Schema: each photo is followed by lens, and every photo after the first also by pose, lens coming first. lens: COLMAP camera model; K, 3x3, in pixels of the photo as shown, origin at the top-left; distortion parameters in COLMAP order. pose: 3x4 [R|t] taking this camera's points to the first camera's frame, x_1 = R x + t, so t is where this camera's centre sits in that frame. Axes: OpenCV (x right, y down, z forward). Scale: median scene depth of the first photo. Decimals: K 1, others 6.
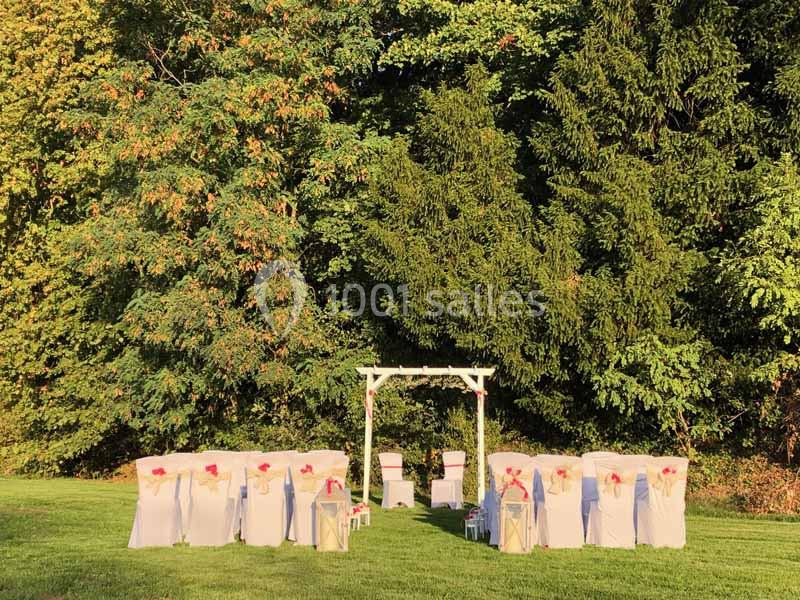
lens RADIAL K [[2062.4, 0, 400.0], [0, 2062.4, 300.0], [0, 0, 1]] dist [-0.085423, -0.240128]
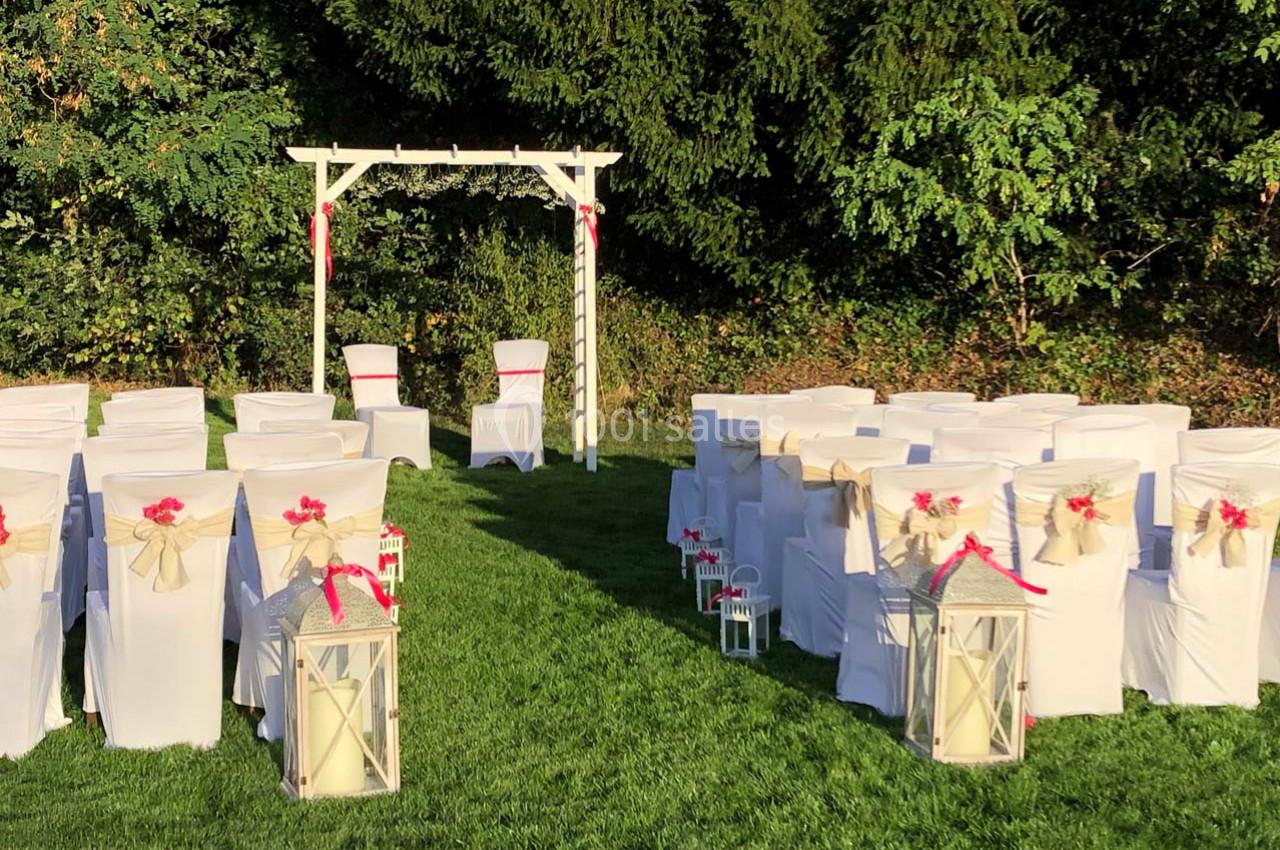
lens RADIAL K [[2063.0, 0, 676.7], [0, 2063.0, 338.7], [0, 0, 1]] dist [0.748053, -5.156869]
pose [[0.959179, -0.031461, 0.281043, -0.068008], [-0.013887, 0.987354, 0.157921, 0.002096], [-0.282457, -0.155378, 0.946613, 0.566247]]
